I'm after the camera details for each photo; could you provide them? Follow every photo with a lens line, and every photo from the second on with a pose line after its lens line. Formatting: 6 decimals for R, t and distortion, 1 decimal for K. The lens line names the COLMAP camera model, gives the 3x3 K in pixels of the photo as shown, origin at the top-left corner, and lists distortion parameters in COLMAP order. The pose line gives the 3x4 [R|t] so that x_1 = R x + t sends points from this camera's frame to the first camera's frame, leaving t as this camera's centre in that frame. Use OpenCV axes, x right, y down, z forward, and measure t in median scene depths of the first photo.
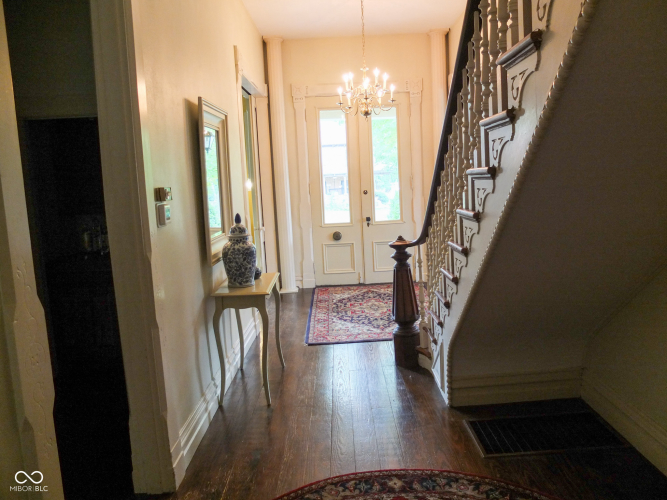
lens RADIAL K [[522.6, 0, 334.1], [0, 522.6, 249.1], [0, 0, 1]] dist [-0.029486, 0.009682]
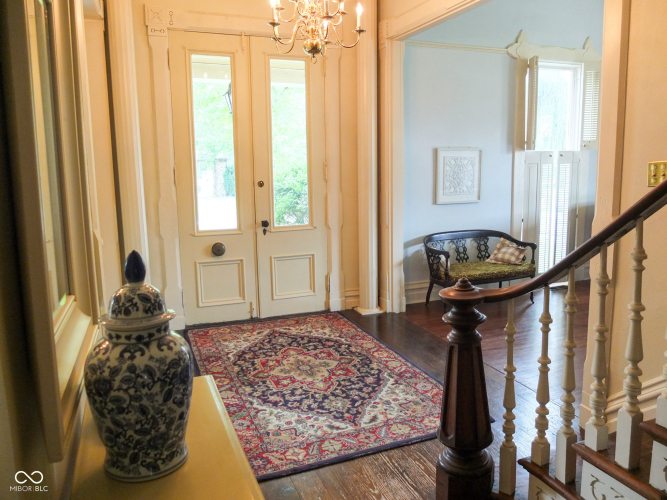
lens RADIAL K [[522.6, 0, 334.3], [0, 522.6, 249.0], [0, 0, 1]] dist [-0.029486, 0.009682]
pose [[0.932993, -0.022883, 0.359165, -0.098697], [0.015610, 0.999610, 0.023136, -0.040487], [-0.359555, -0.015979, 0.932987, 0.347170]]
